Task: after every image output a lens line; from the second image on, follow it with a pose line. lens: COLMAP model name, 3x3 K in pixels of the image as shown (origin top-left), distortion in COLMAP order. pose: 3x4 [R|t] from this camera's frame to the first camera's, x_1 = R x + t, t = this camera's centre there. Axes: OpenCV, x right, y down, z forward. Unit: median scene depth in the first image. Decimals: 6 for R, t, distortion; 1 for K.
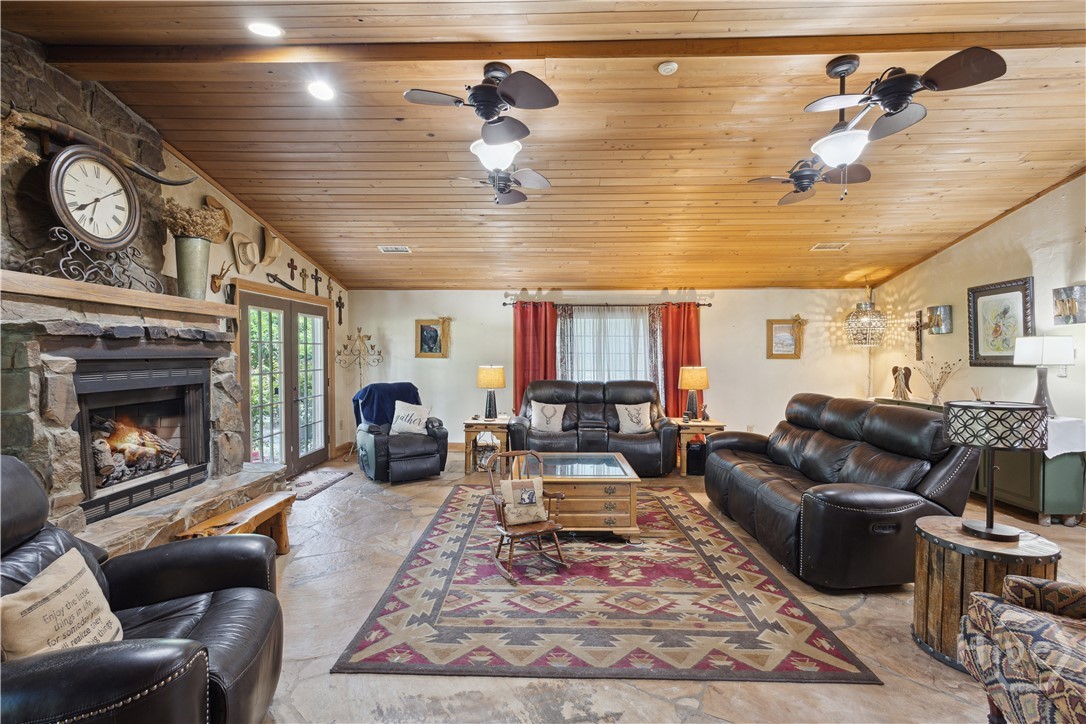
lens RADIAL K [[512.6, 0, 544.0], [0, 512.6, 361.8], [0, 0, 1]] dist [0.016239, -0.006957]
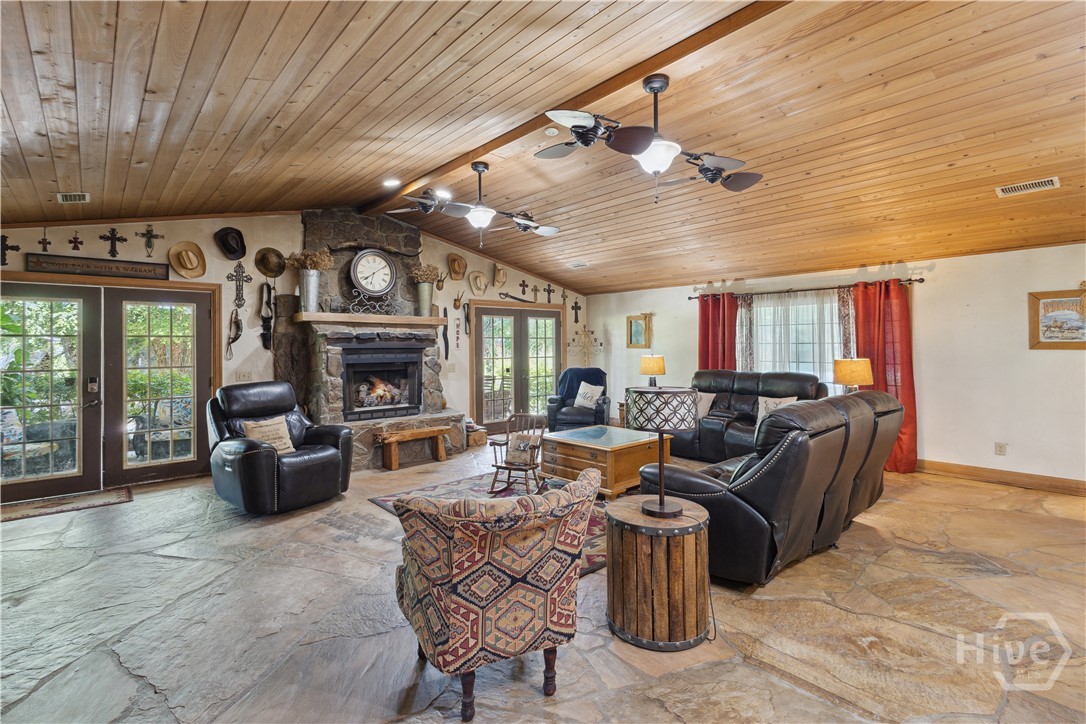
lens RADIAL K [[512.6, 0, 539.1], [0, 512.6, 339.3], [0, 0, 1]] dist [0.016239, -0.006957]
pose [[0.677505, -0.013905, -0.735387, 0.754581], [-0.005709, 0.999692, -0.024162, 0.003073], [0.735496, 0.020568, 0.677217, 0.054260]]
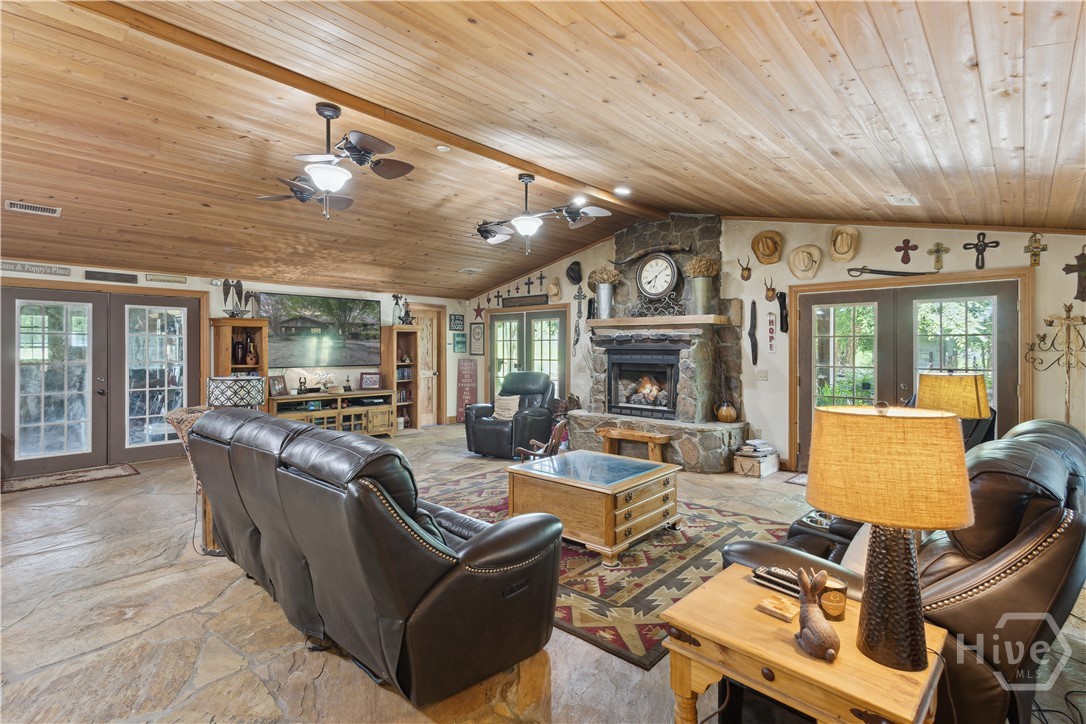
lens RADIAL K [[512.6, 0, 531.8], [0, 512.6, 347.6], [0, 0, 1]] dist [0.016239, -0.006957]
pose [[-0.659243, -0.002831, -0.751924, 0.731327], [-0.016304, 0.999812, 0.010530, -0.018536], [0.751753, 0.019201, -0.659165, 1.355734]]
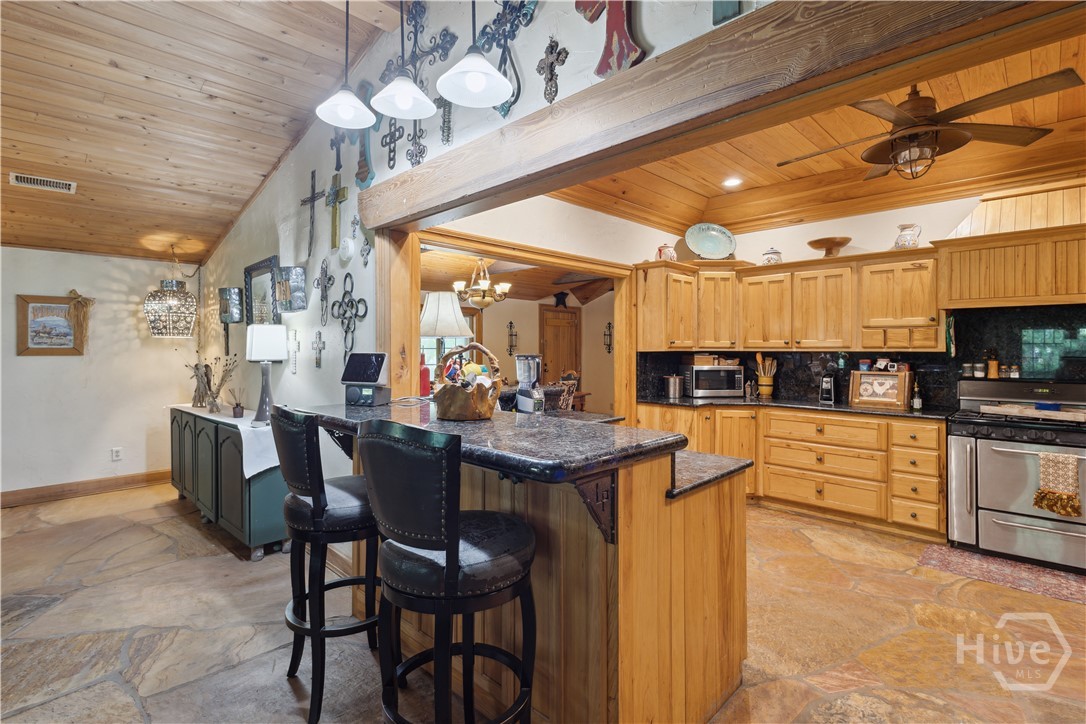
lens RADIAL K [[512.6, 0, 538.7], [0, 512.6, 346.6], [0, 0, 1]] dist [0.016239, -0.006957]
pose [[0.679240, 0.001321, 0.733915, 0.607542], [0.013779, 0.999799, -0.014551, 0.002881], [-0.733787, 0.019996, 0.679085, 0.115396]]
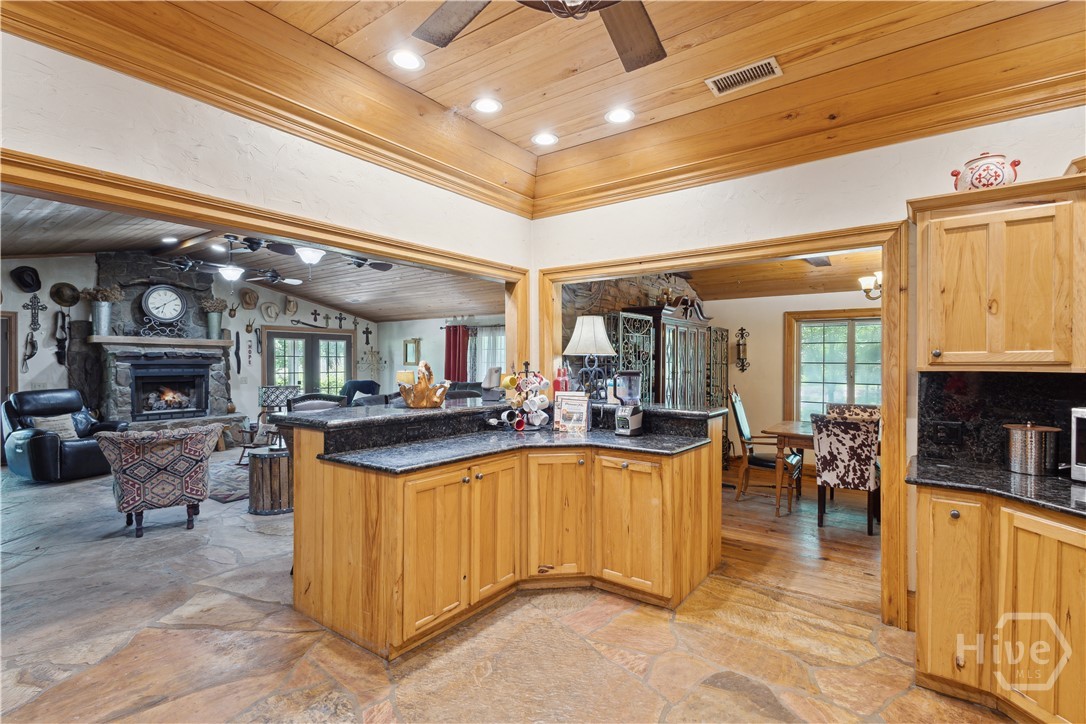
lens RADIAL K [[512.6, 0, 540.1], [0, 512.6, 361.9], [0, 0, 1]] dist [0.016239, -0.006957]
pose [[0.820607, -0.000723, -0.571493, 1.473943], [-0.009335, 0.999849, -0.014670, 0.002323], [0.571417, 0.017373, 0.820476, -0.041481]]
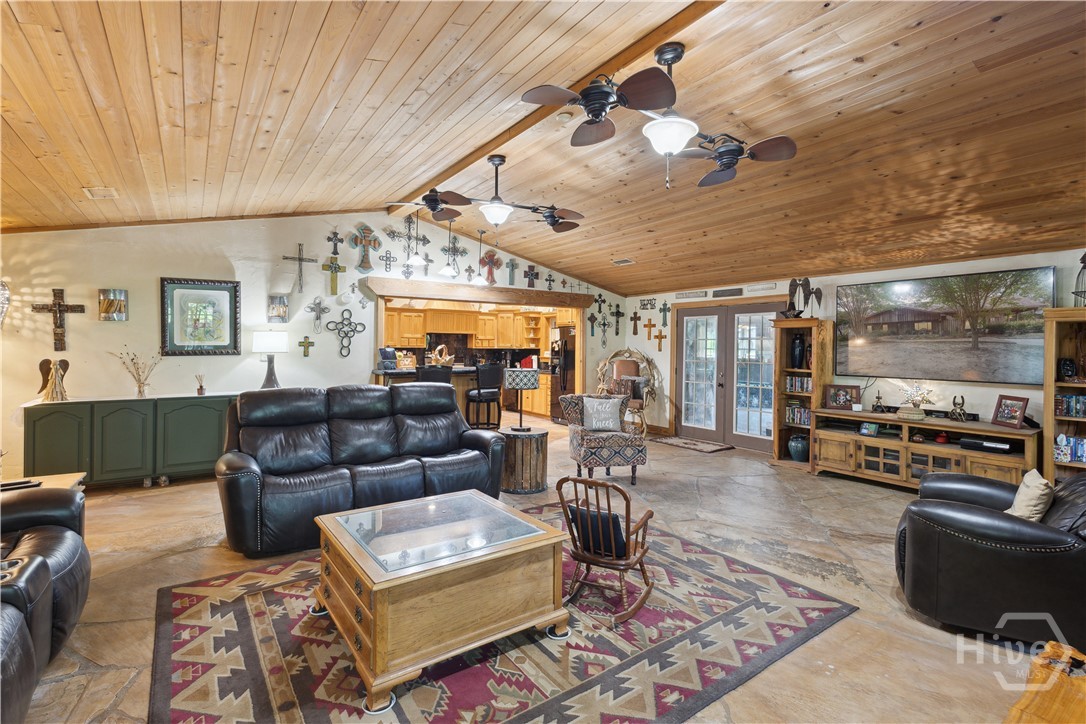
lens RADIAL K [[512.6, 0, 541.3], [0, 512.6, 345.6], [0, 0, 1]] dist [0.016239, -0.006957]
pose [[-0.593688, -0.002486, 0.804691, -0.460557], [0.006561, 0.999947, 0.007930, -0.016361], [-0.804668, 0.009987, -0.593640, 1.127608]]
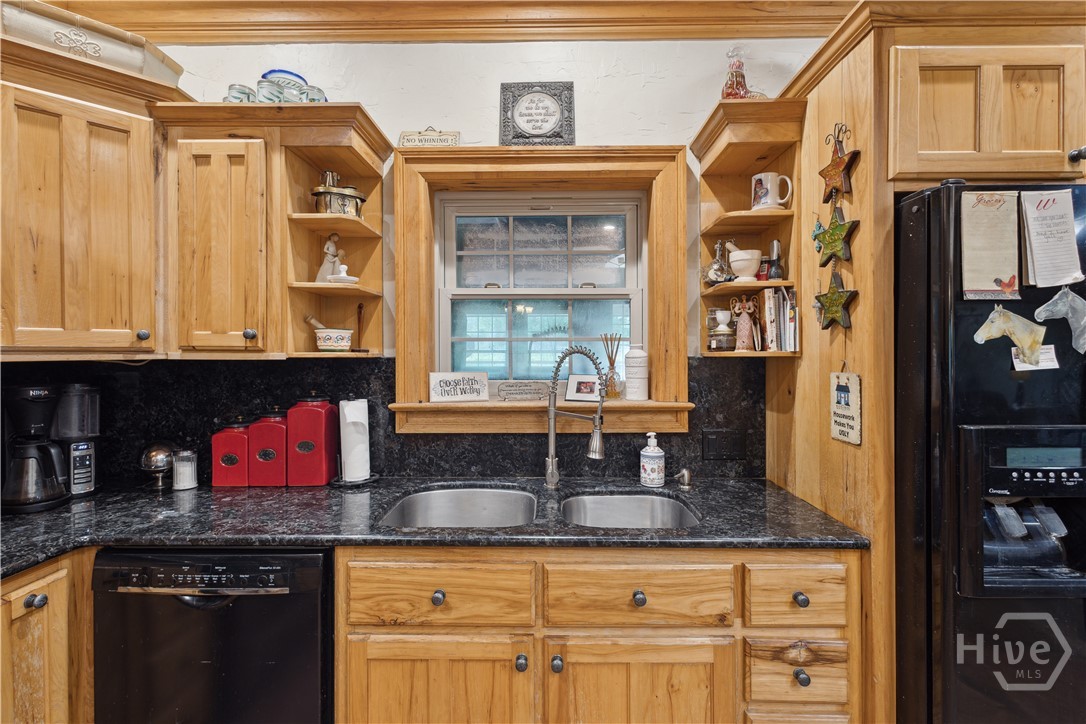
lens RADIAL K [[512.6, 0, 541.5], [0, 512.6, 354.7], [0, 0, 1]] dist [0.016239, -0.006957]
pose [[-0.999785, 0.002009, -0.020641, 1.322552], [0.001506, 0.999702, 0.024359, 0.004291], [0.020684, 0.024323, -0.999490, 0.144214]]
